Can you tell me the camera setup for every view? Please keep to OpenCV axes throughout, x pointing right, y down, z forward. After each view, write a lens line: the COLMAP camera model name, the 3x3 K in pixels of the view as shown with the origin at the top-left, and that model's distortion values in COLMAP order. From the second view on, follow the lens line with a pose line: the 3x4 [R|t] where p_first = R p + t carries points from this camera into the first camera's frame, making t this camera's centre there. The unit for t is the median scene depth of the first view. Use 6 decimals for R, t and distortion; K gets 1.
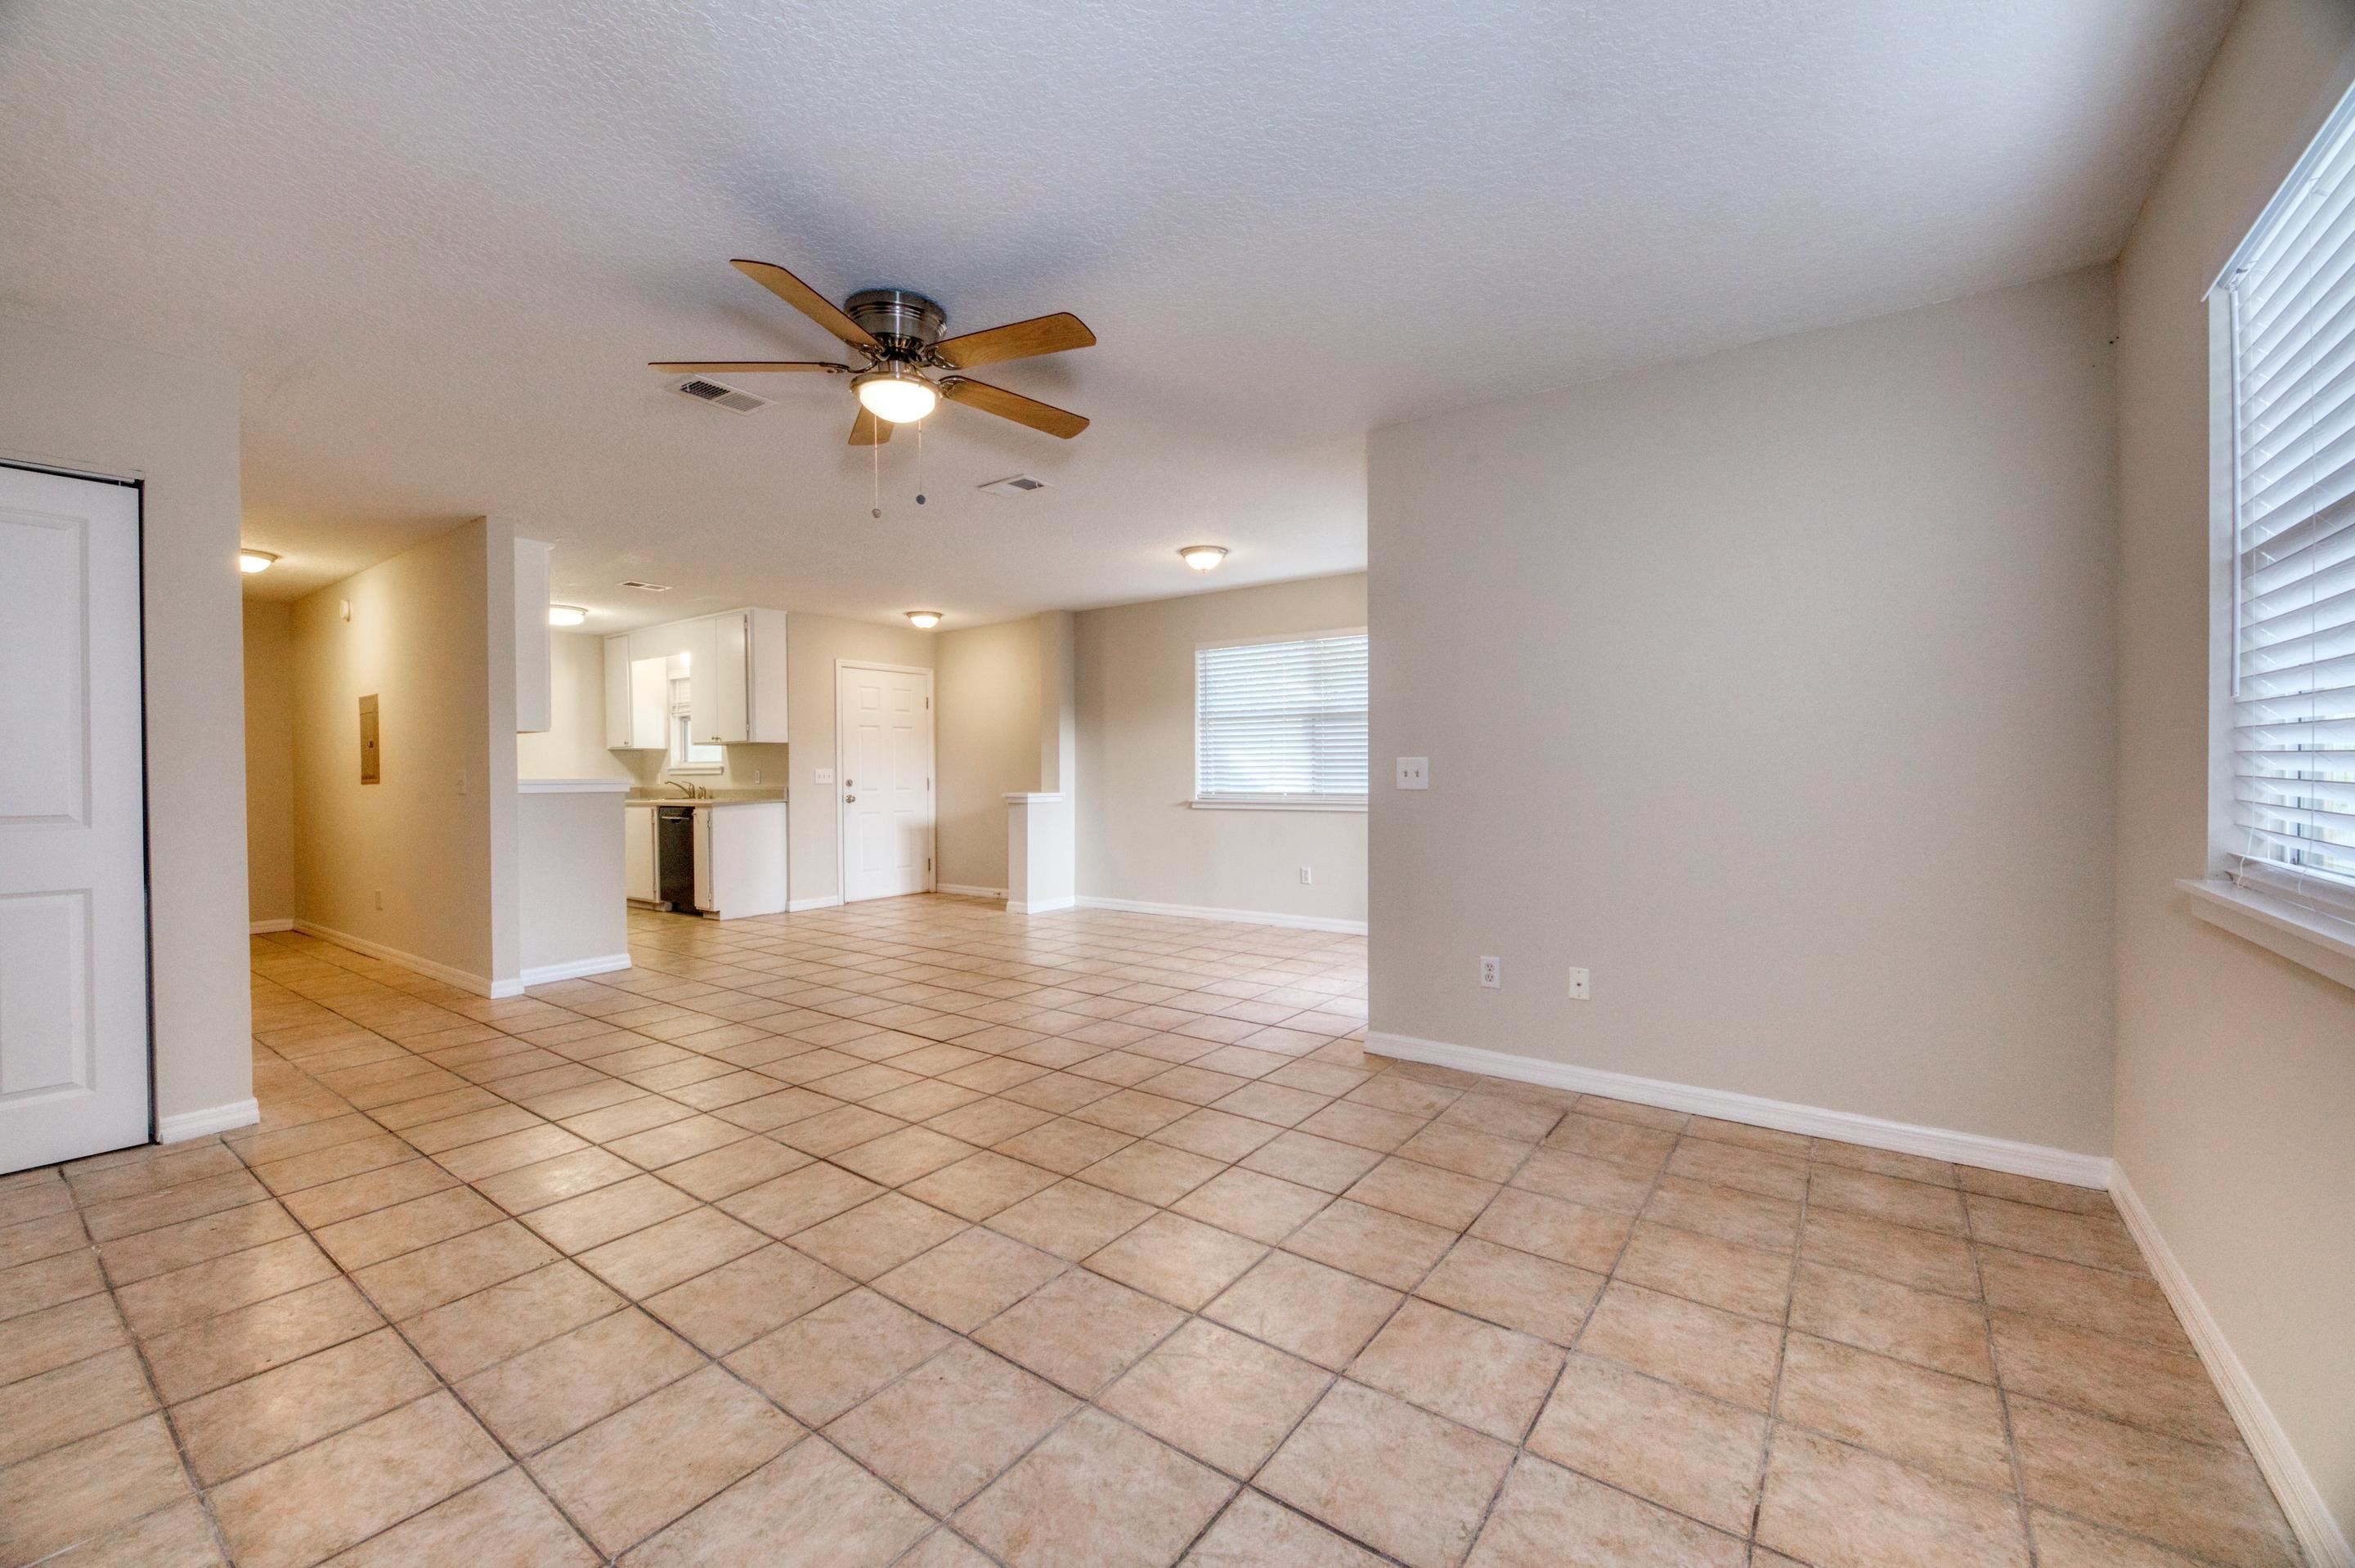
lens RADIAL K [[948.2, 0, 1178.5], [0, 948.2, 781.0], [0, 0, 1]] dist [0.002503, -0.003582]
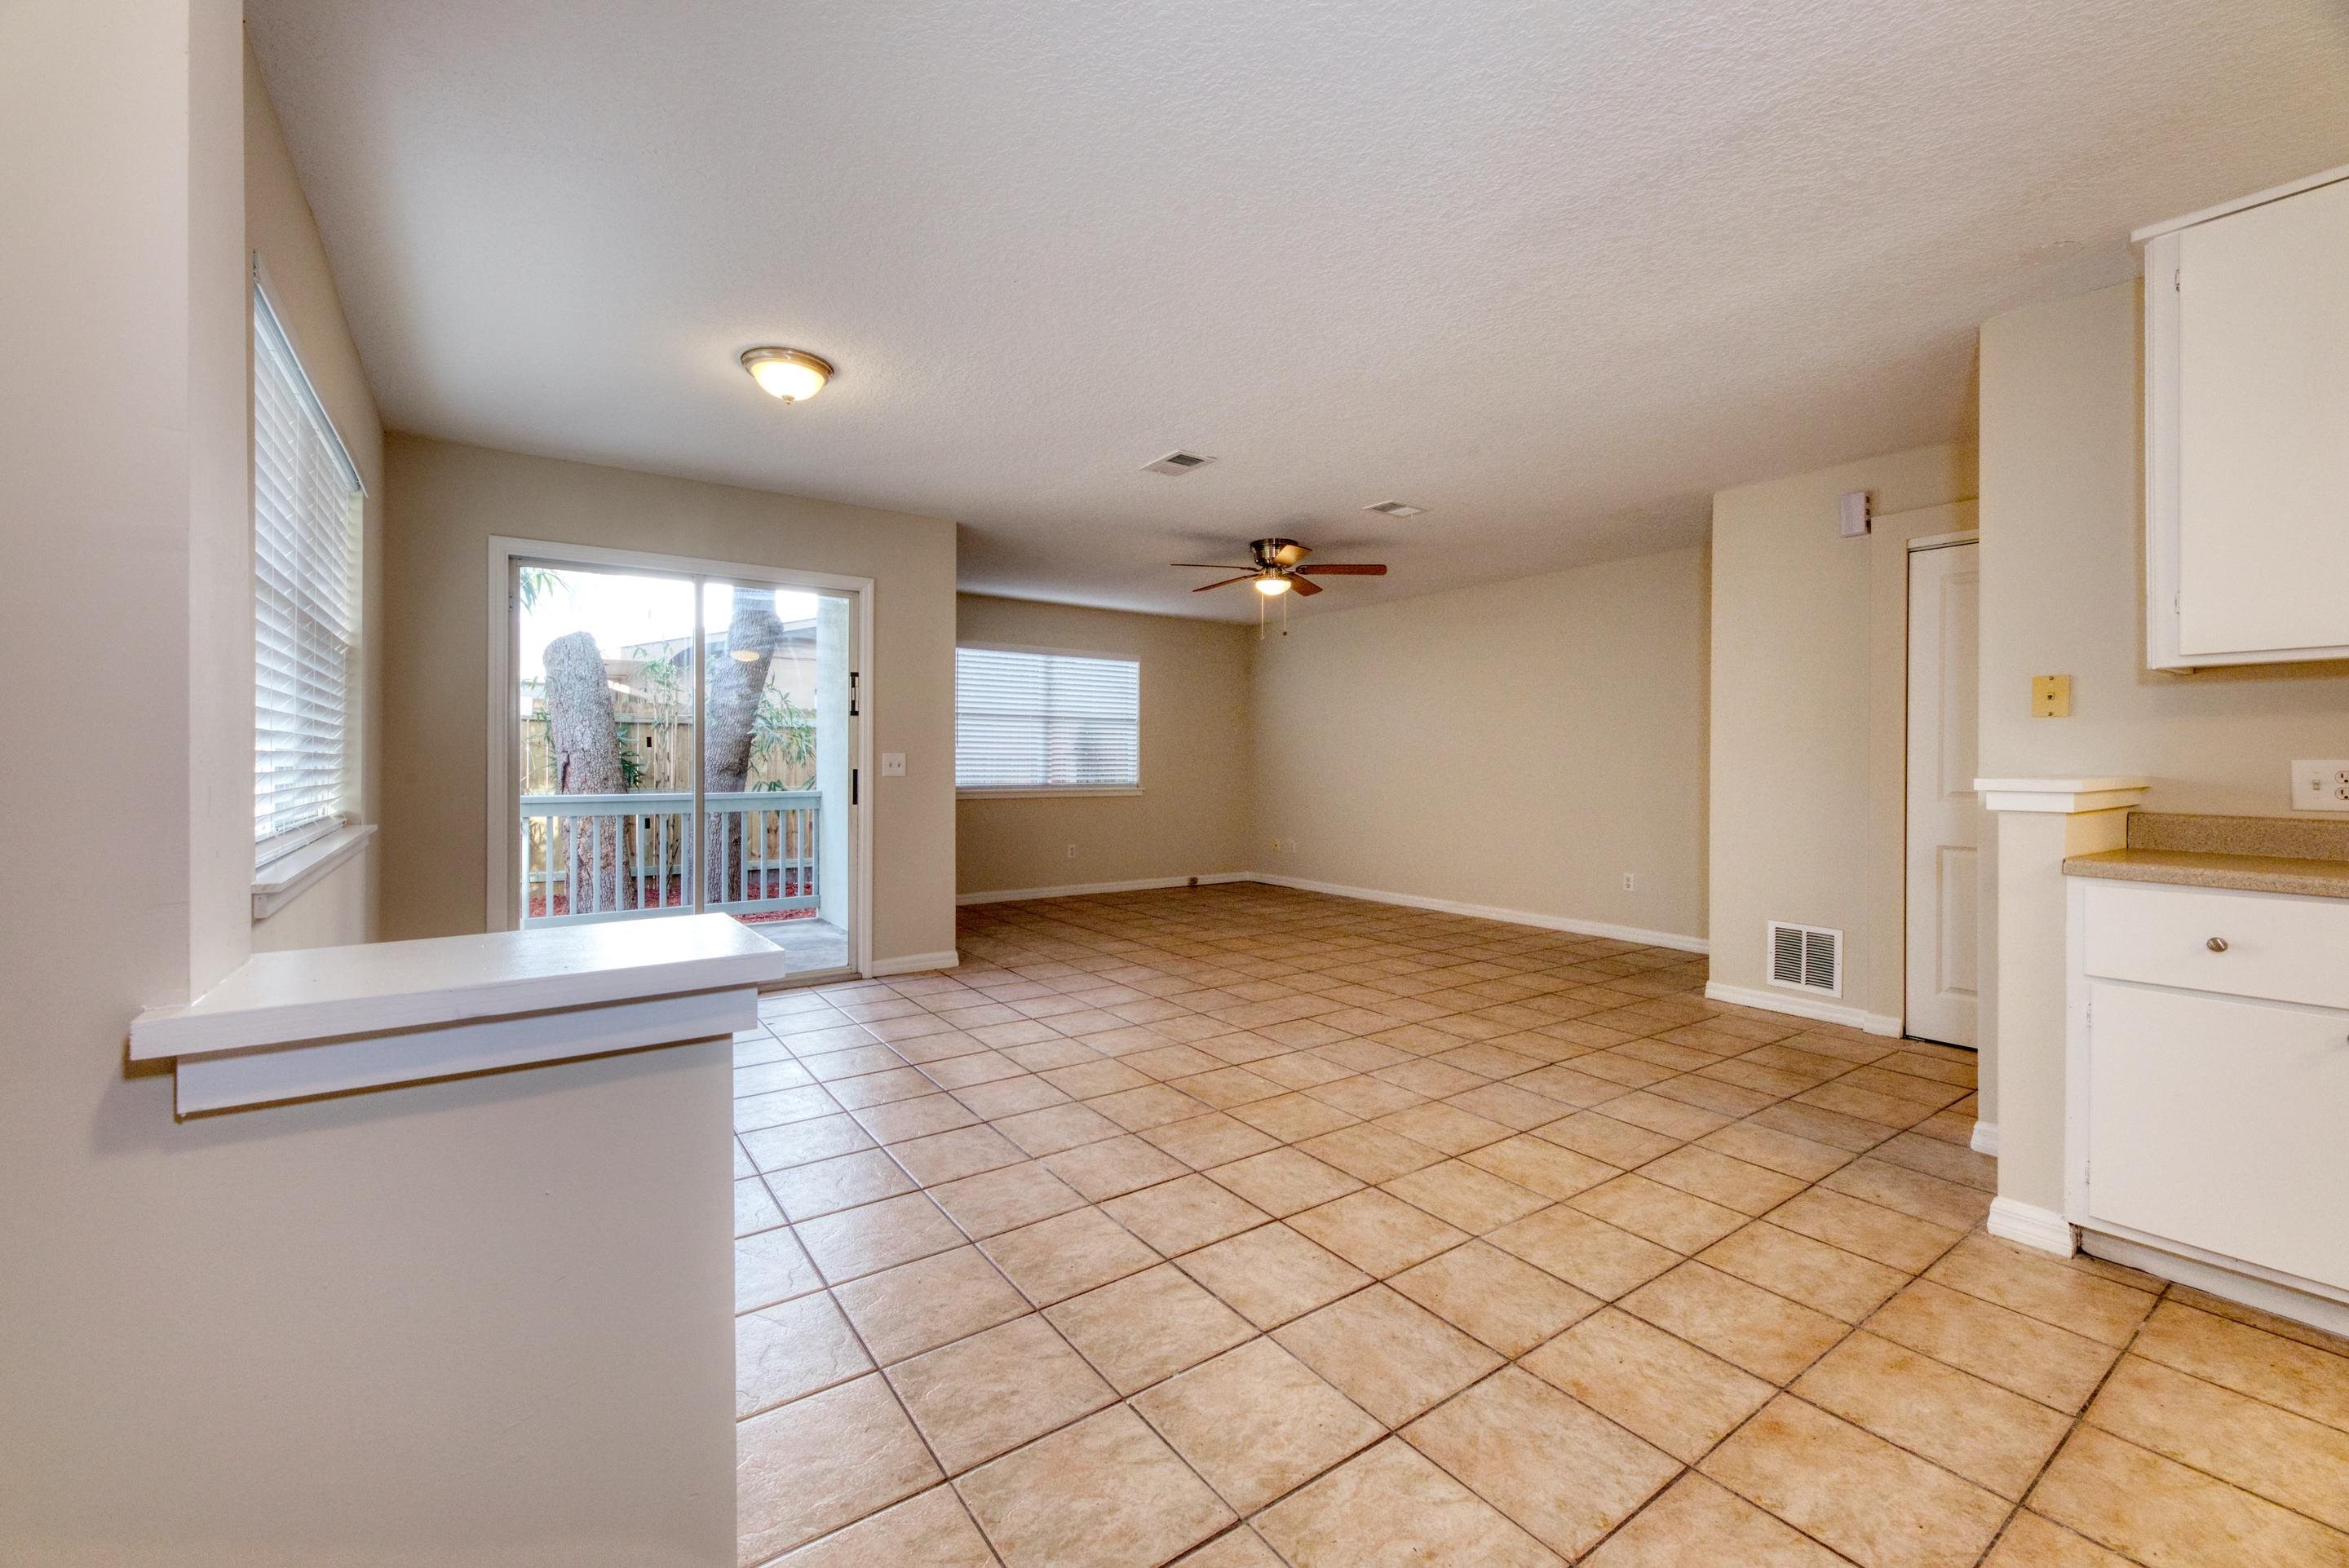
lens RADIAL K [[947.4, 0, 1167.7], [0, 947.4, 756.5], [0, 0, 1]] dist [0.001039, -0.000042]
pose [[-0.945422, 0.005004, 0.325809, -0.657975], [0.006879, 0.999966, 0.004604, -0.030011], [-0.325775, 0.006594, -0.945424, 2.658747]]
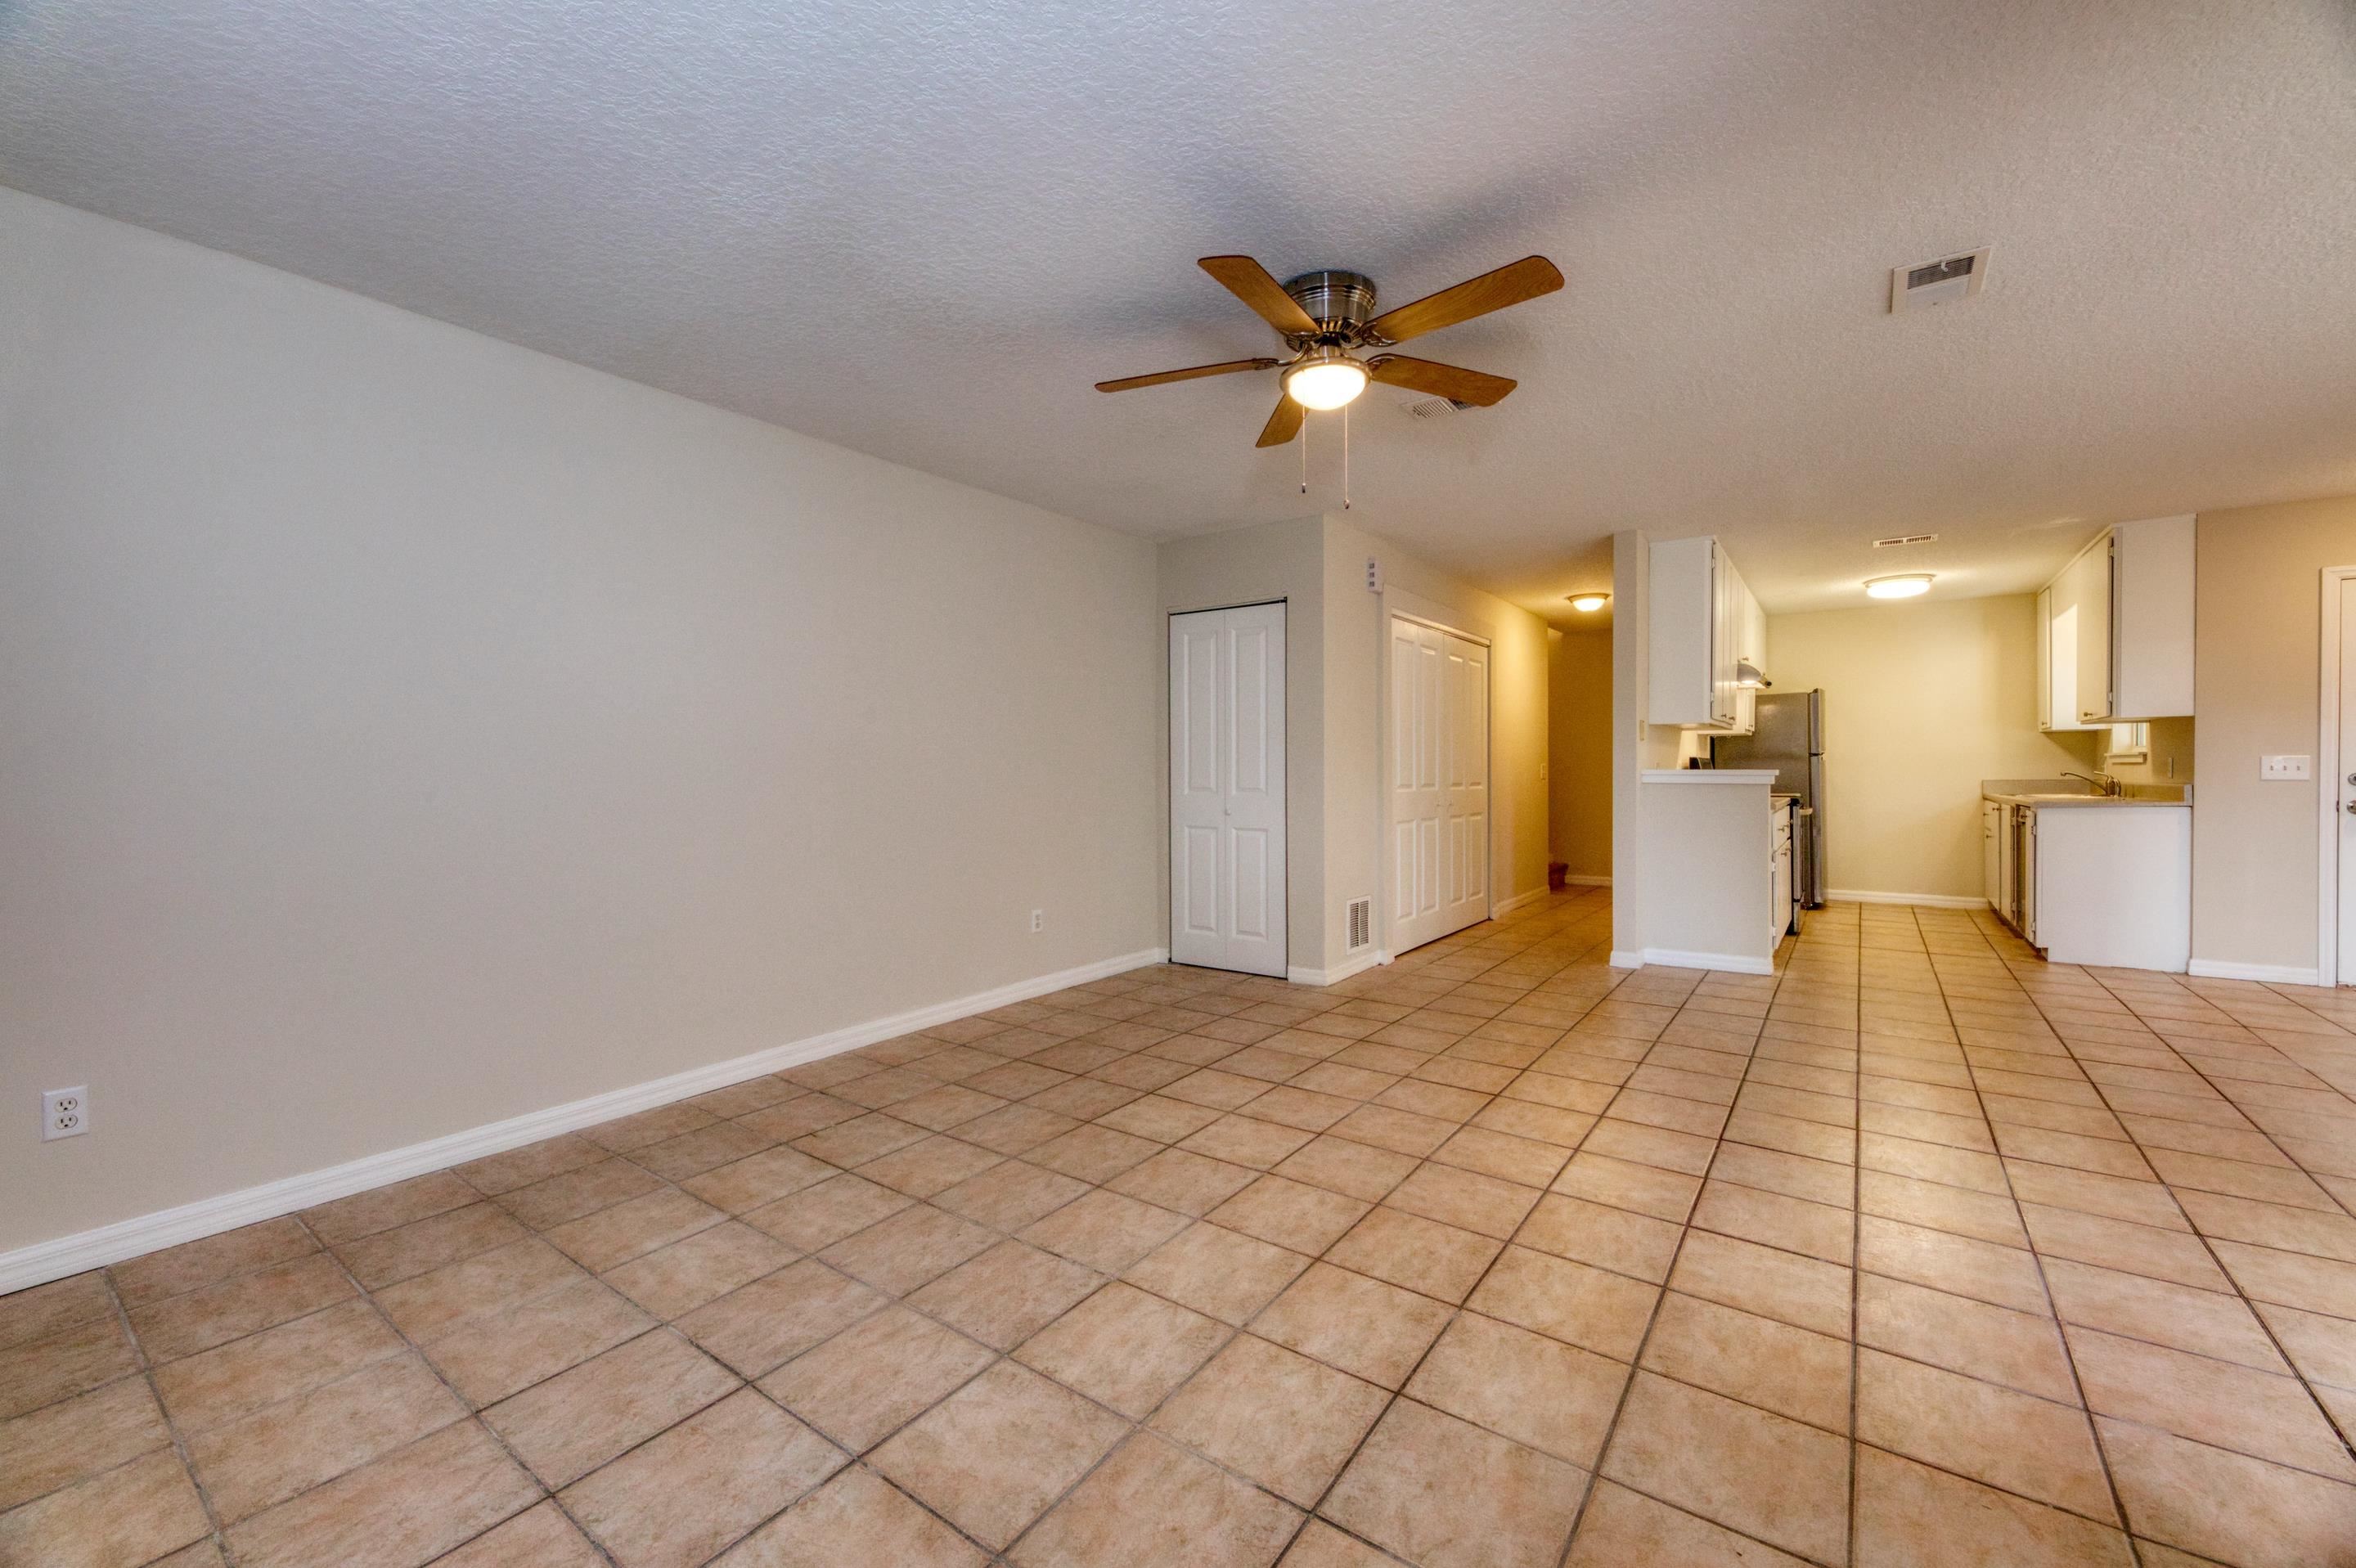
lens RADIAL K [[942.4, 0, 1170.8], [0, 942.4, 778.1], [0, 0, 1]] dist [0.000311, -0.000849]
pose [[-0.003125, 0.018985, -0.999815, 0.590655], [-0.004920, 0.999807, 0.019000, -0.015761], [0.999983, 0.004979, -0.003031, 0.736073]]
